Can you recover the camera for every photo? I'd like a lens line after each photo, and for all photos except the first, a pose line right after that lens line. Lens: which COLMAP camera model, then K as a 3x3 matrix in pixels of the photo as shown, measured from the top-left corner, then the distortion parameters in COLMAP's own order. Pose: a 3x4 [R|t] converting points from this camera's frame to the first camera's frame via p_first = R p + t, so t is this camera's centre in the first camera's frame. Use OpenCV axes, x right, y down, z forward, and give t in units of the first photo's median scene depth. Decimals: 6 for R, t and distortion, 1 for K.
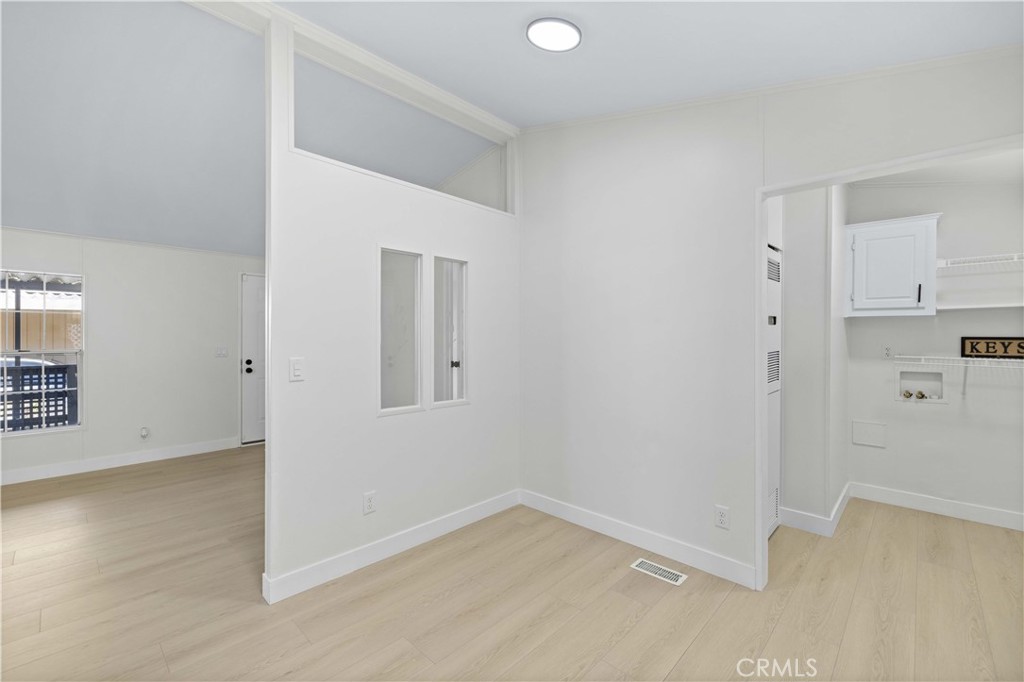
lens RADIAL K [[431.9, 0, 515.3], [0, 431.9, 331.3], [0, 0, 1]] dist [-0.002210, -0.000261]
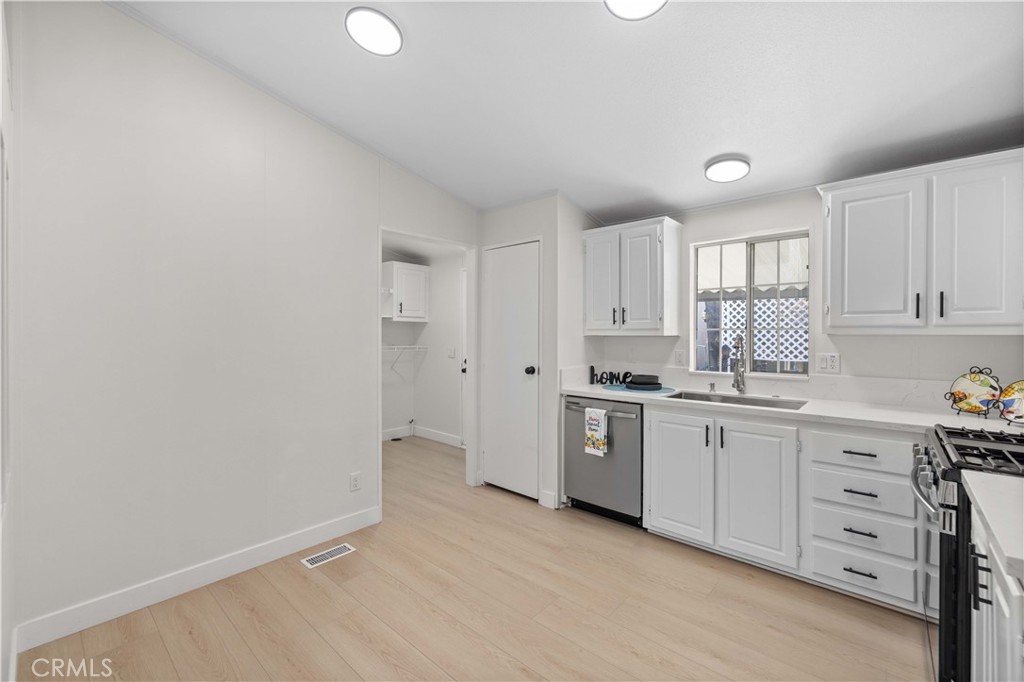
lens RADIAL K [[431.9, 0, 504.8], [0, 431.9, 333.7], [0, 0, 1]] dist [-0.002210, -0.000261]
pose [[-0.015468, -0.003502, 0.999874, -0.583328], [-0.007587, 0.999965, 0.003385, 0.001605], [-0.999852, -0.007534, -0.015494, 0.462544]]
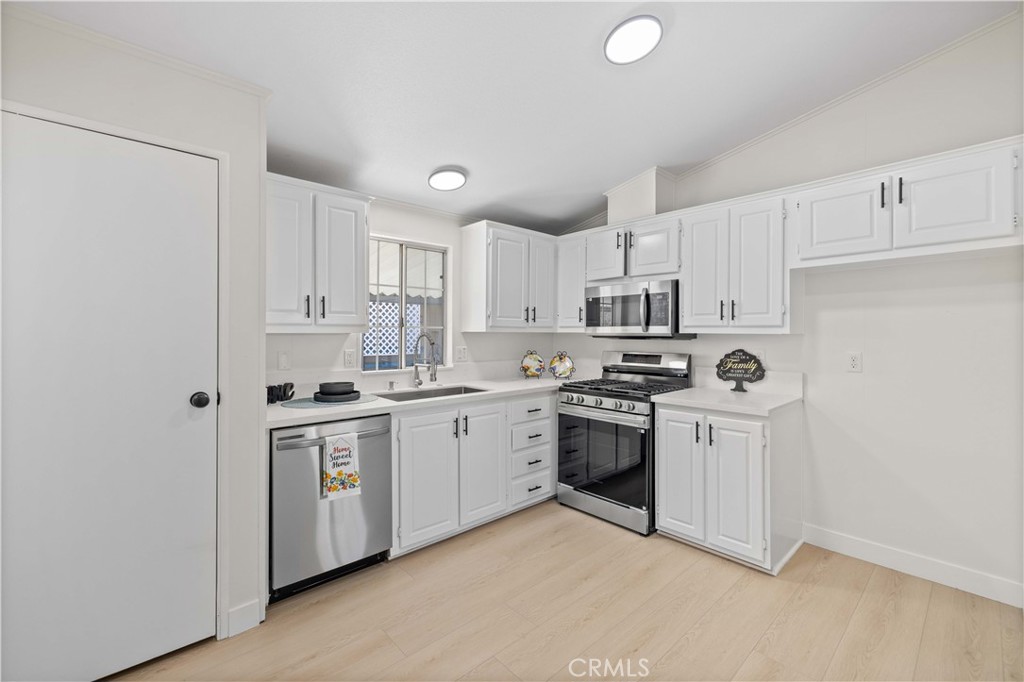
lens RADIAL K [[431.9, 0, 514.8], [0, 431.9, 336.2], [0, 0, 1]] dist [-0.002210, -0.000261]
pose [[-0.997207, -0.006188, 0.074433, 0.049823], [-0.006088, 0.999980, 0.001562, 0.009088], [-0.074441, 0.001104, -0.997225, 0.921089]]
